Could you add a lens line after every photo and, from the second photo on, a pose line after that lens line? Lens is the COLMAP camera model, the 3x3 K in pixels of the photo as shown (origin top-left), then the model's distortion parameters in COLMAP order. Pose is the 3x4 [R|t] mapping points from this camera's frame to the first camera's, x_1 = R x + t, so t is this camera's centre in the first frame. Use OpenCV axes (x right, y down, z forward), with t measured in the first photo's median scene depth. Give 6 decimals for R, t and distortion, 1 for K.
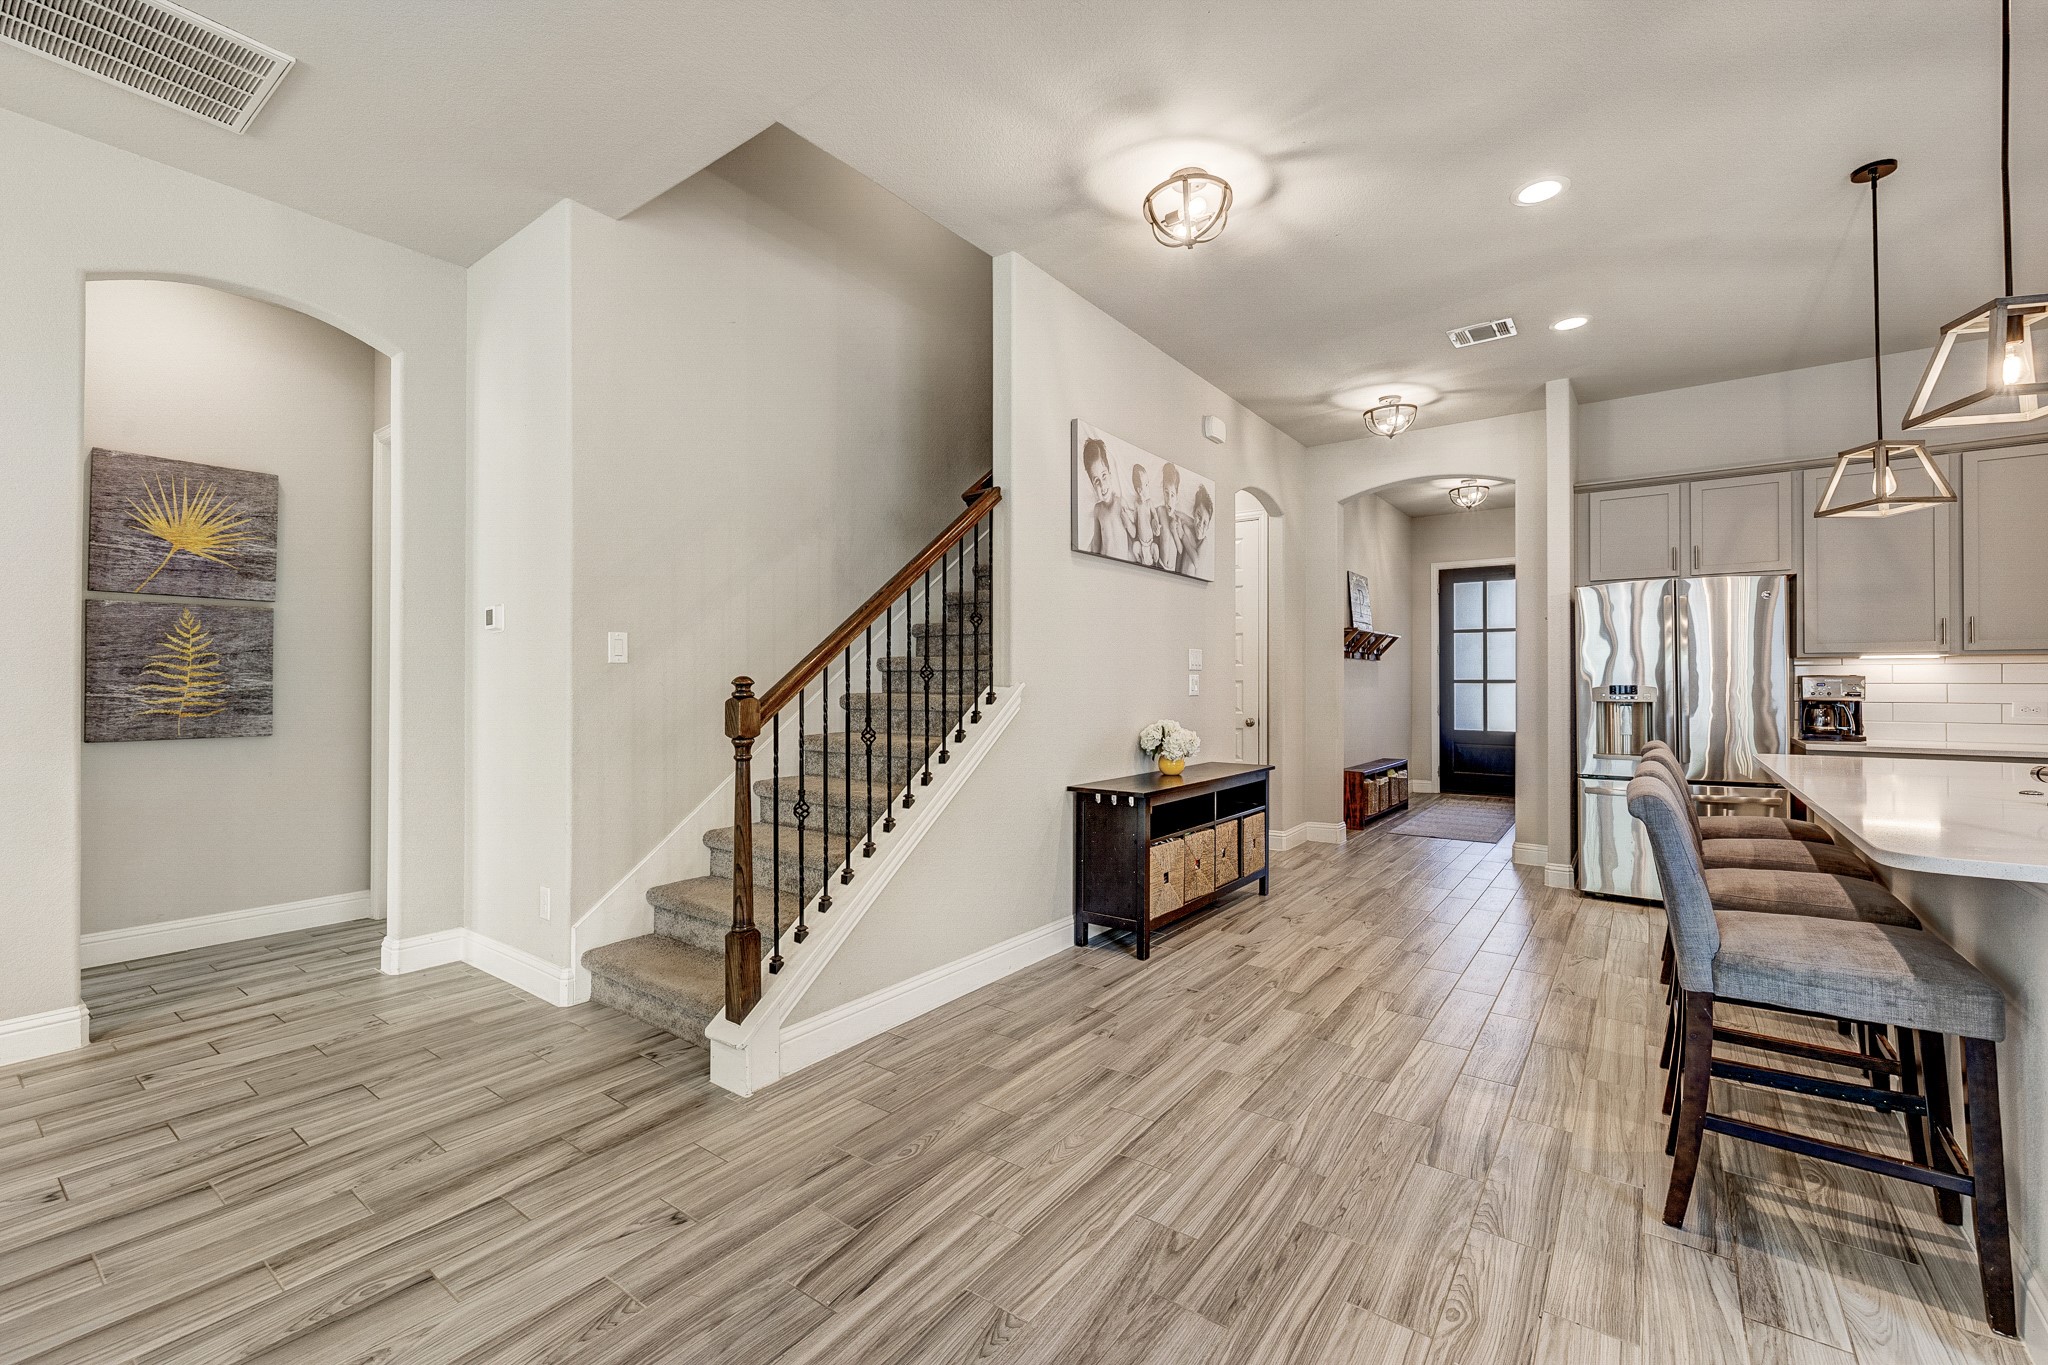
lens RADIAL K [[856.9, 0, 1028.9], [0, 856.9, 677.5], [0, 0, 1]] dist [-0.000199, 0.000019]
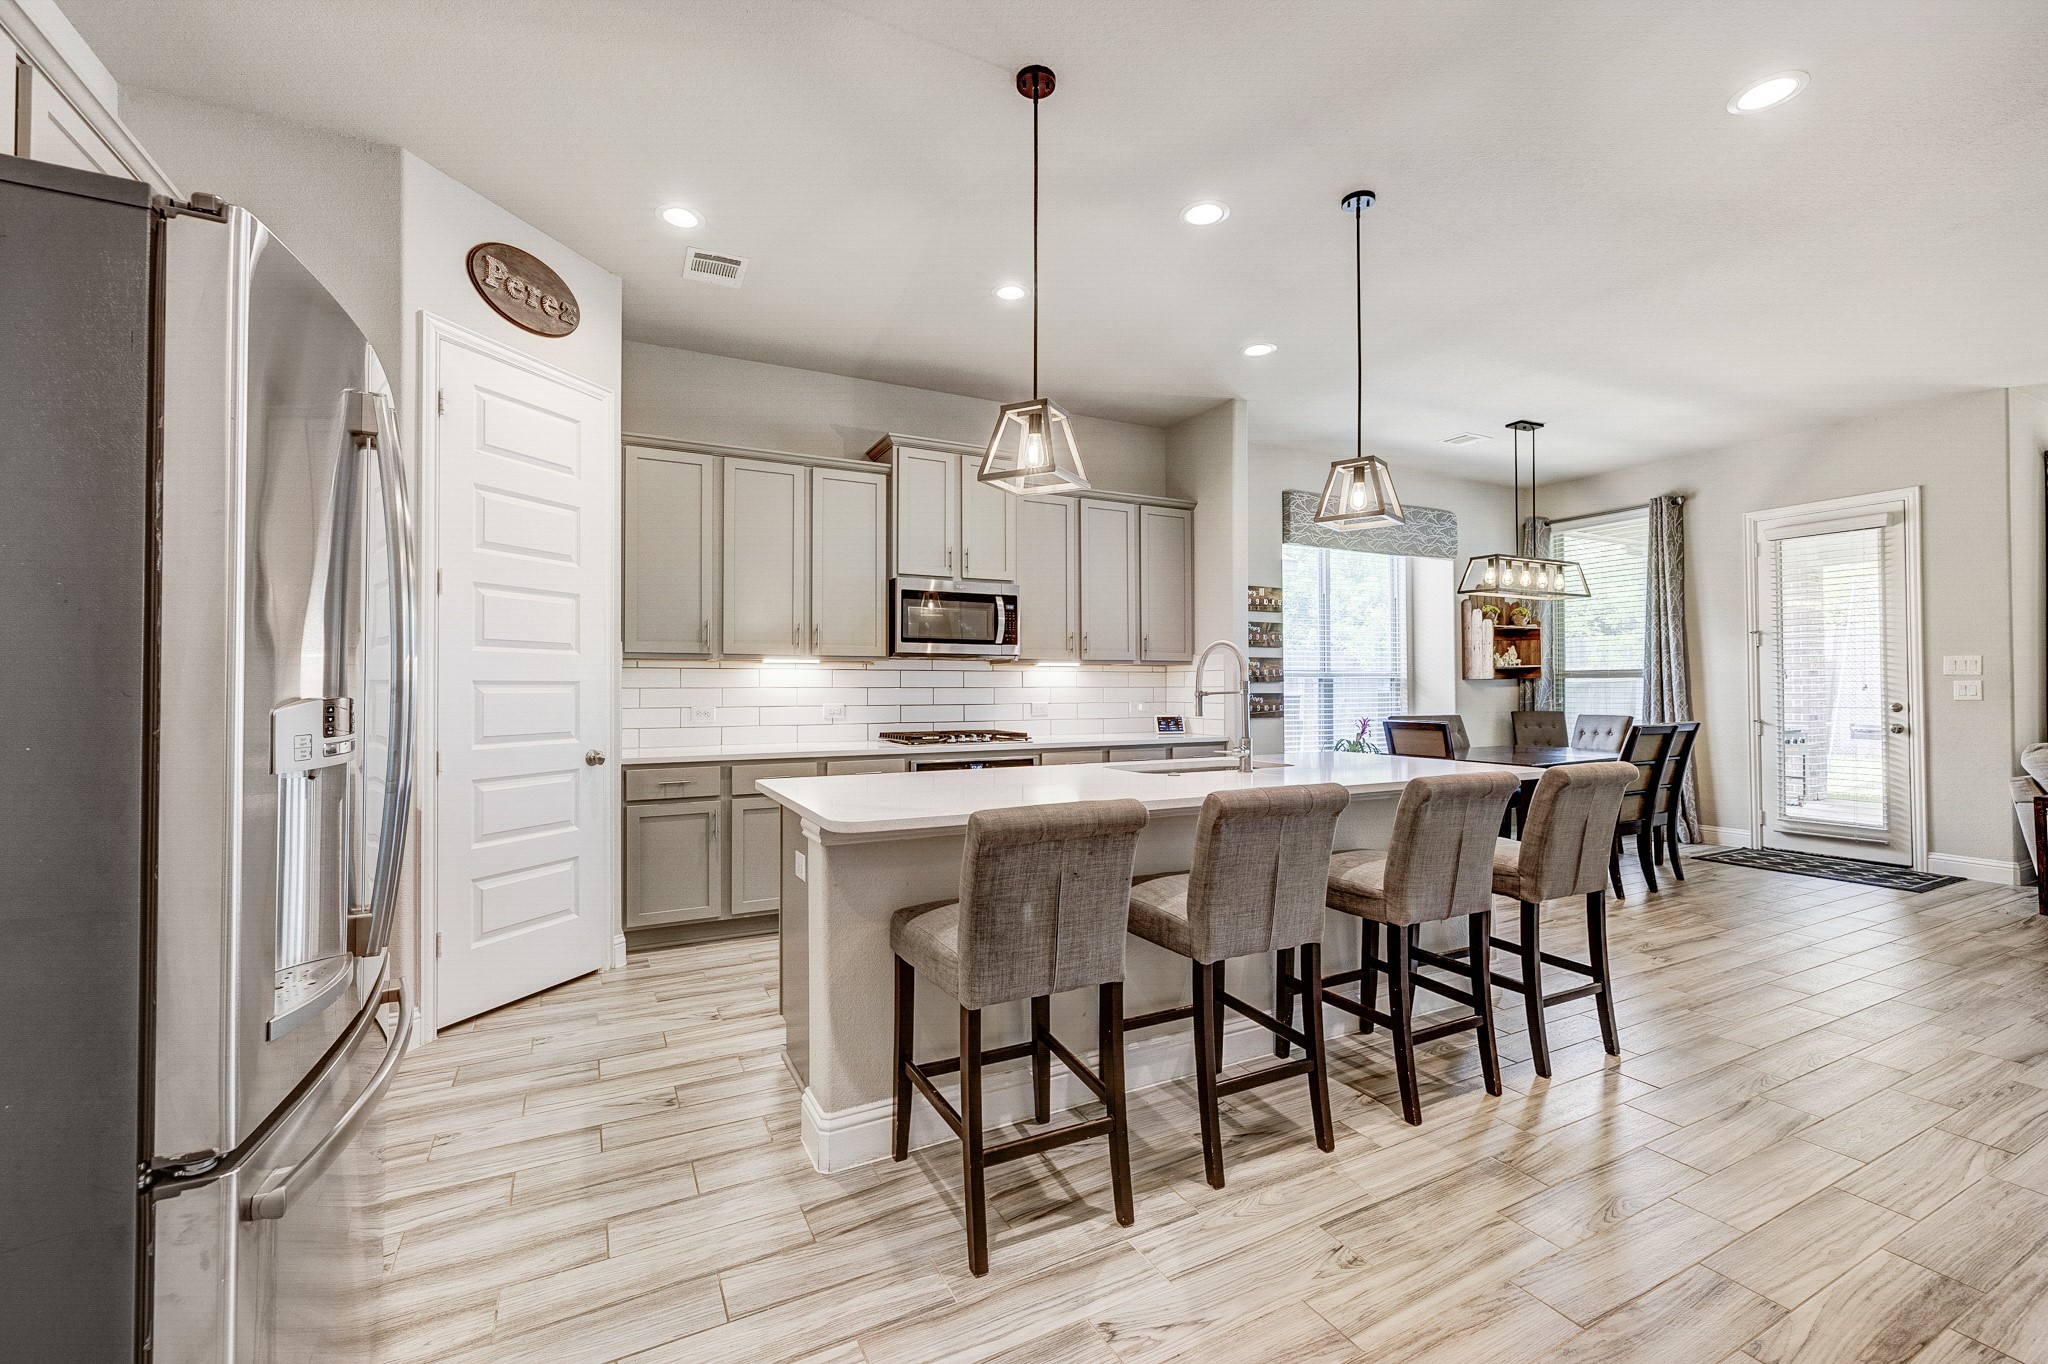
lens RADIAL K [[856.9, 0, 1028.9], [0, 856.9, 677.0], [0, 0, 1]] dist [-0.000199, 0.000019]
pose [[-0.895738, 0.008033, 0.444509, 0.518590], [-0.000752, 0.999808, -0.019584, 0.010101], [-0.444581, -0.017876, -0.895560, 1.457046]]
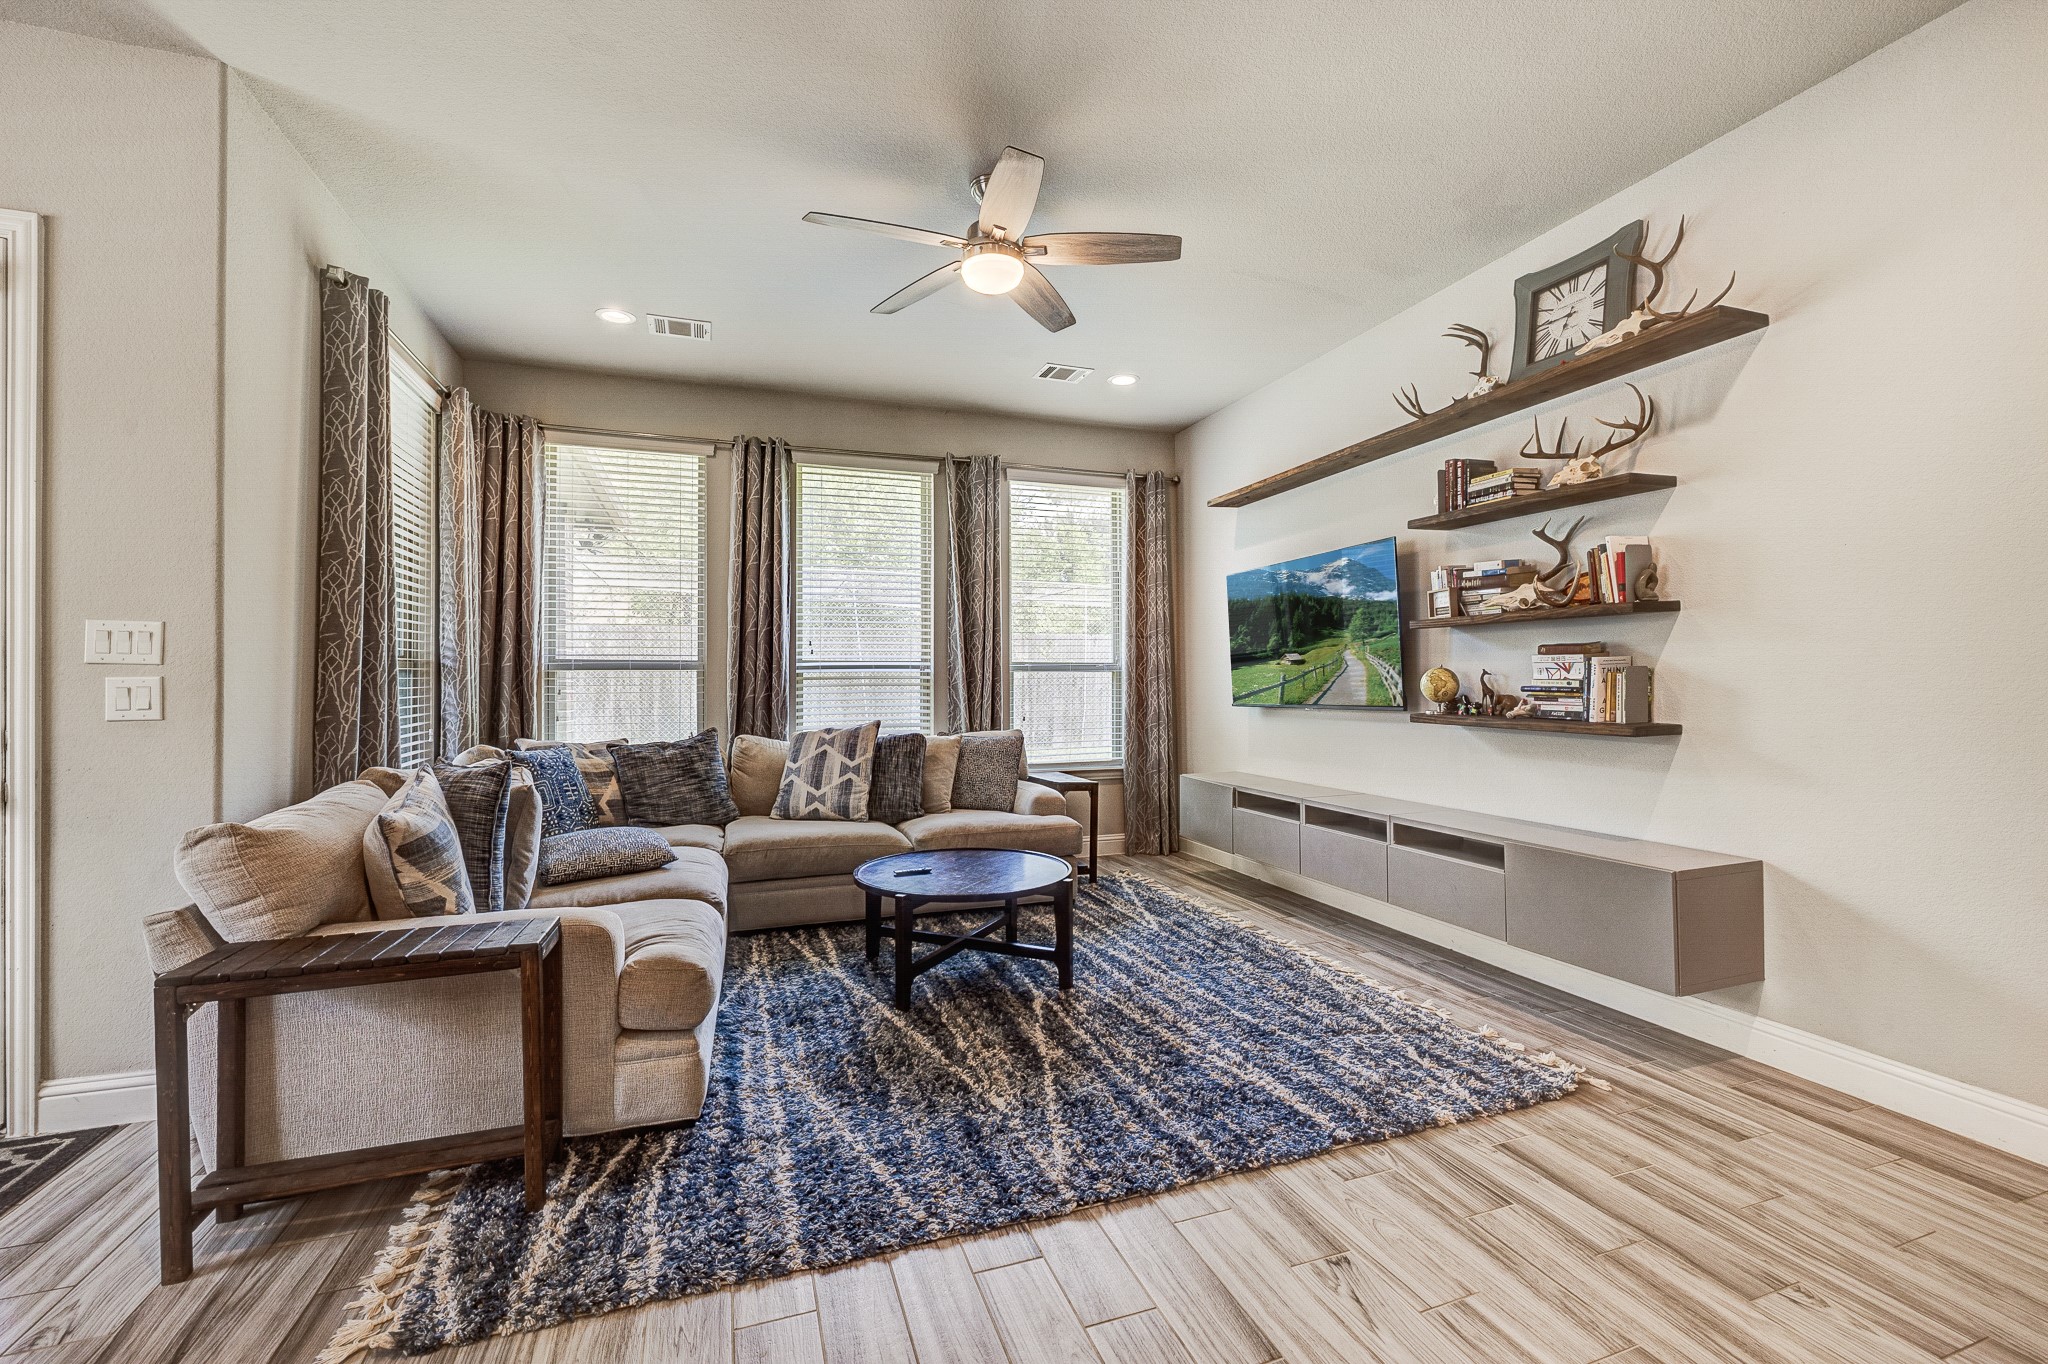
lens RADIAL K [[856.9, 0, 1028.9], [0, 856.9, 677.0], [0, 0, 1]] dist [-0.000199, 0.000019]
pose [[-0.559993, -0.007159, -0.828467, -0.114987], [0.008244, 0.999865, -0.014213, 0.001706], [0.828456, -0.014789, -0.559858, 0.354652]]
